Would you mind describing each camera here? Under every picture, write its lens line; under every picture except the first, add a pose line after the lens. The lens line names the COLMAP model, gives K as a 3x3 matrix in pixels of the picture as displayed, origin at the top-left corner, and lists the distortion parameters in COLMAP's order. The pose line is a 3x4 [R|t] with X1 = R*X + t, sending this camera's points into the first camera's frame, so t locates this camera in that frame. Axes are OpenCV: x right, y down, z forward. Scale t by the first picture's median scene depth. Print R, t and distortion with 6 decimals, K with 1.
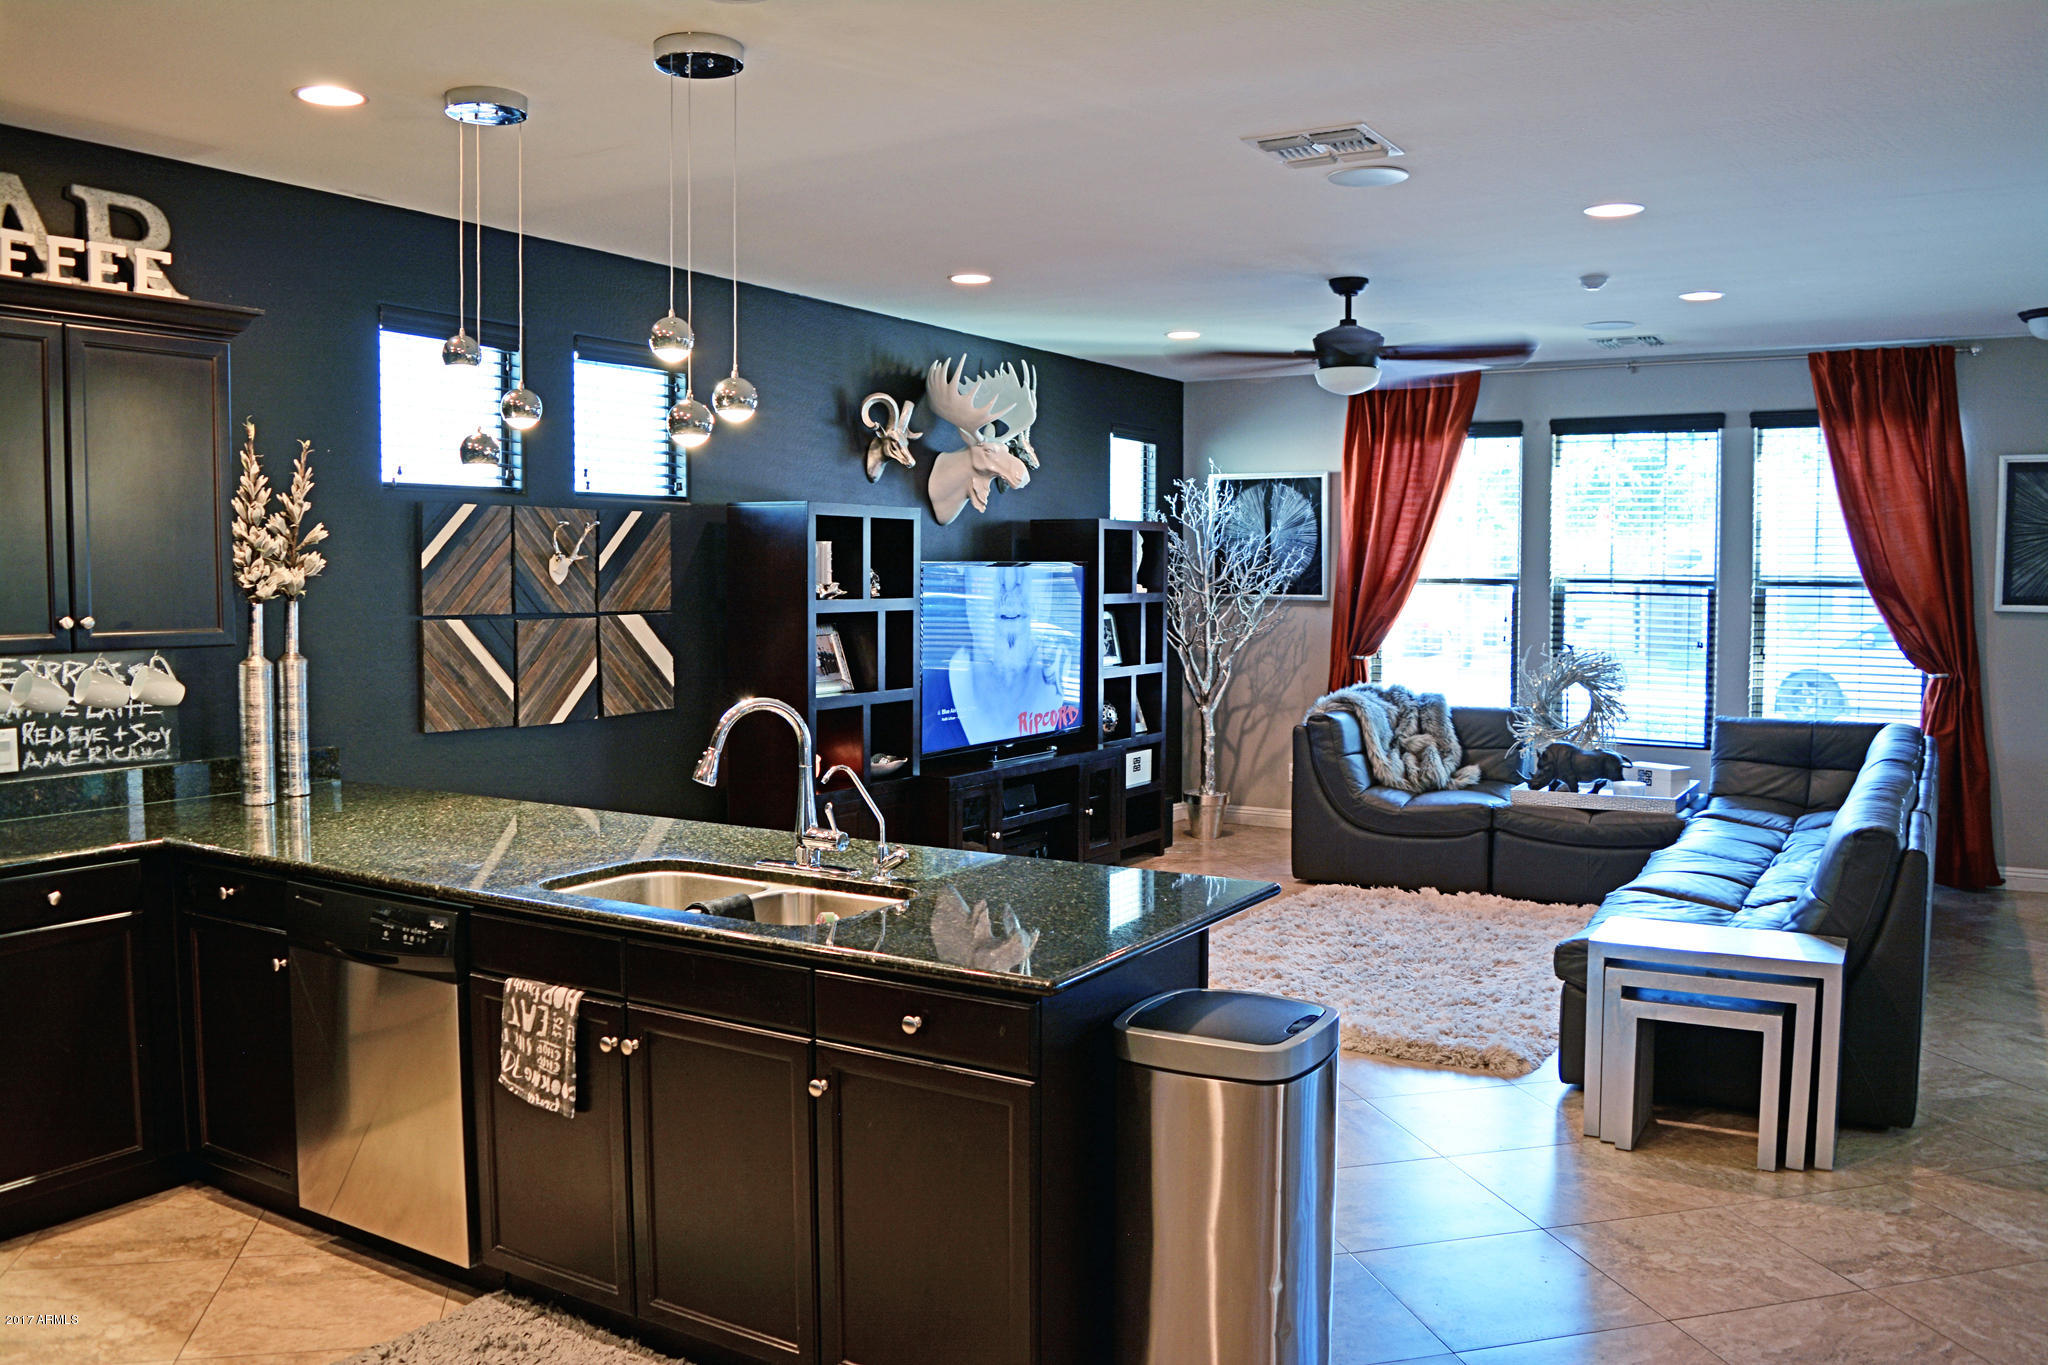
lens RADIAL K [[1603.4, 0, 1020.4], [0, 1603.4, 685.0], [0, 0, 1]] dist [-0.098657, 0.028642]
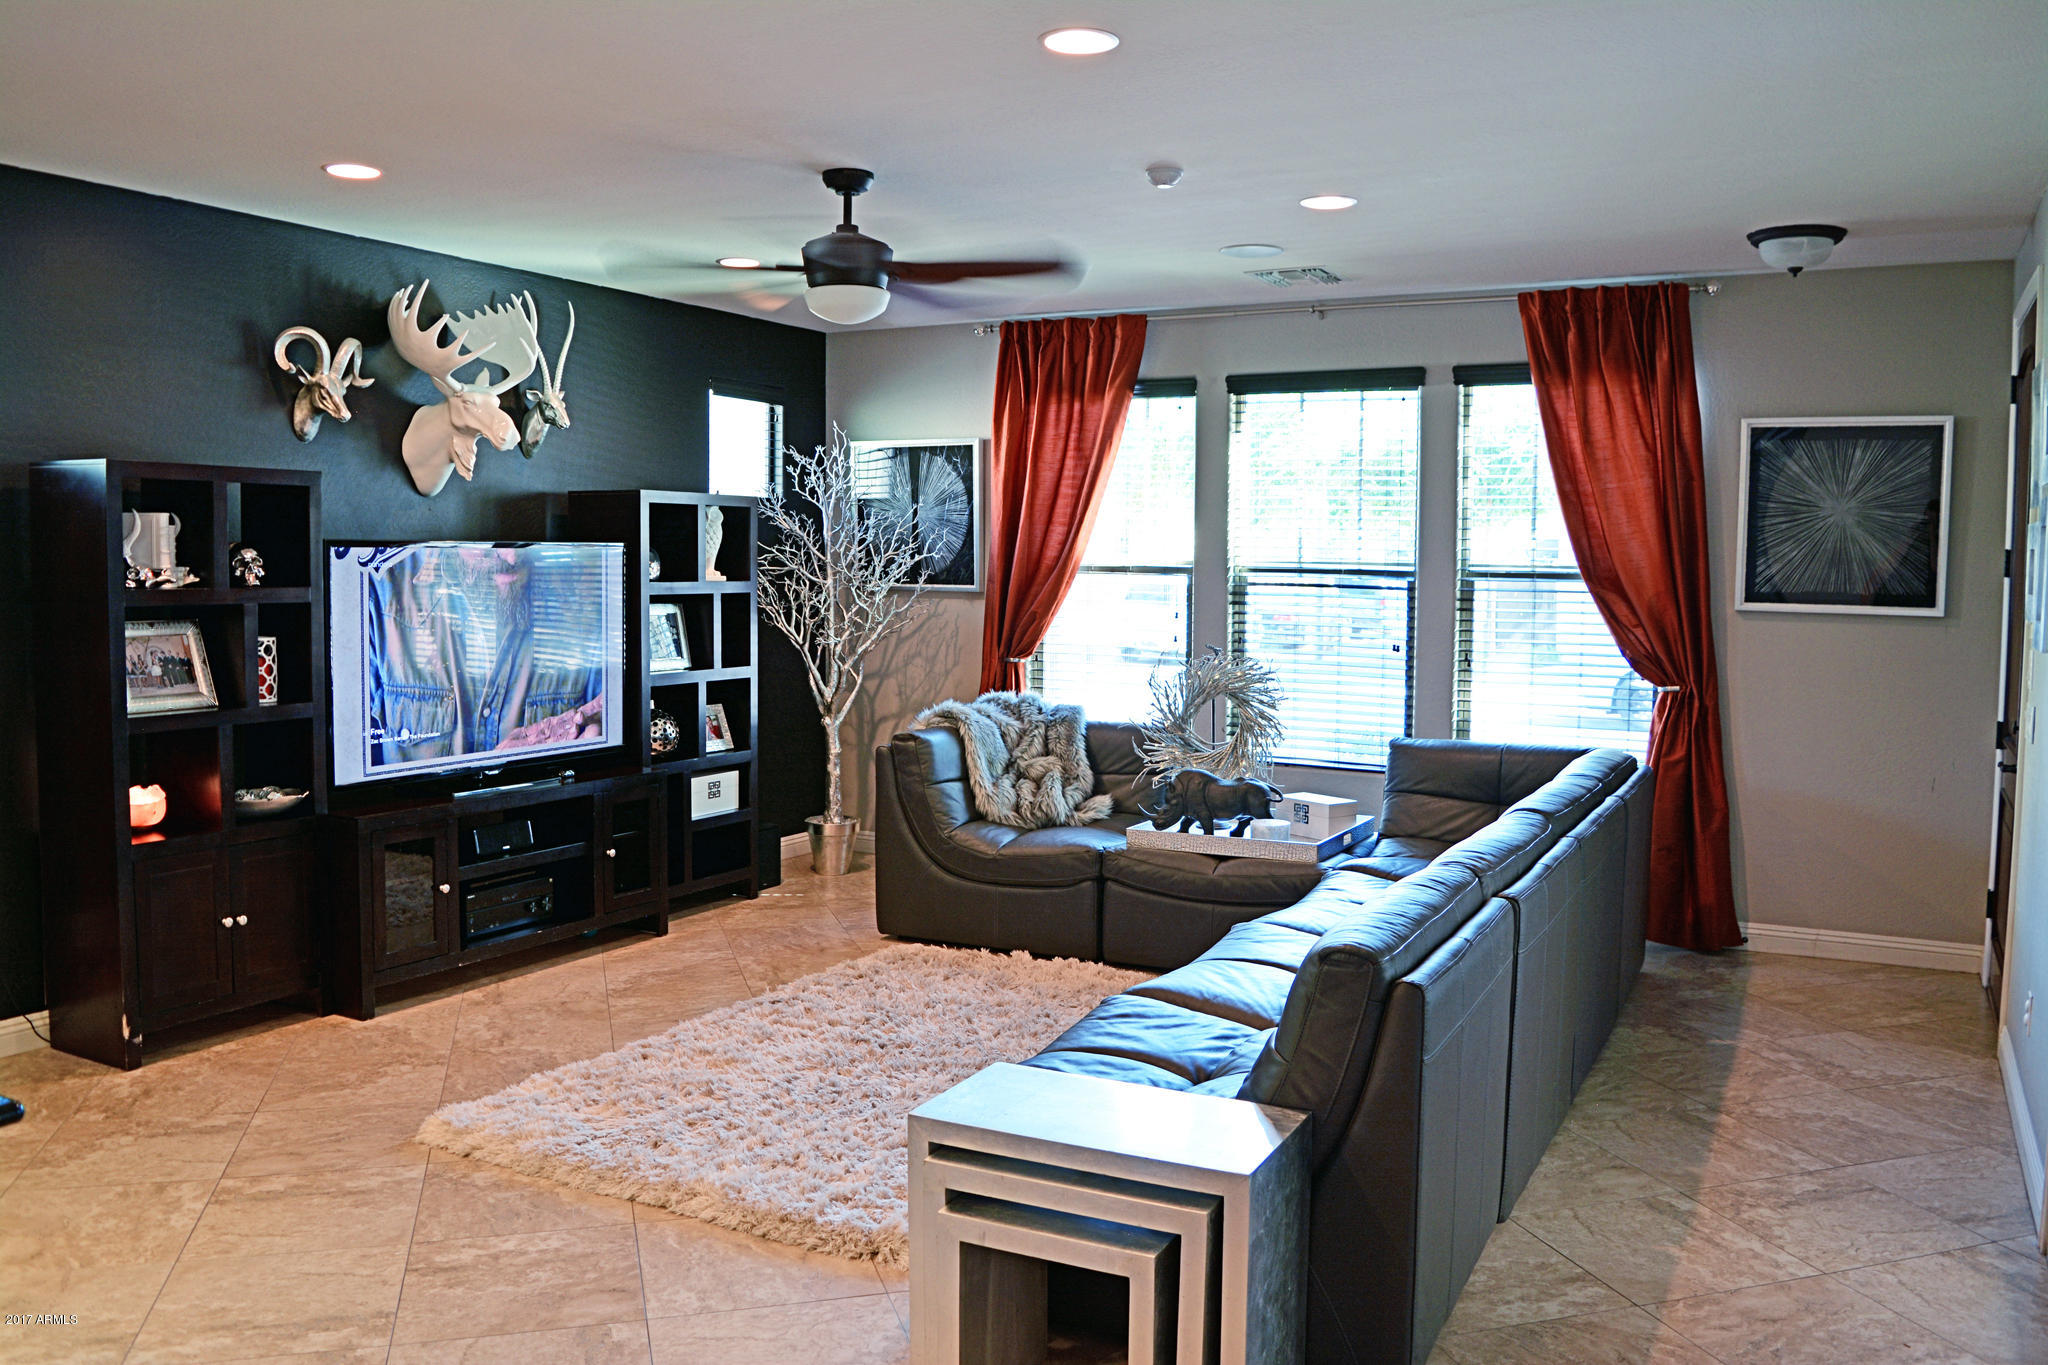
lens RADIAL K [[1603.4, 0, 1023.7], [0, 1603.4, 684.2], [0, 0, 1]] dist [-0.098657, 0.028642]
pose [[0.998533, 0.004537, 0.053959, 0.215829], [-0.004878, 0.999969, 0.006202, -0.012227], [-0.053929, -0.006456, 0.998524, 0.197846]]
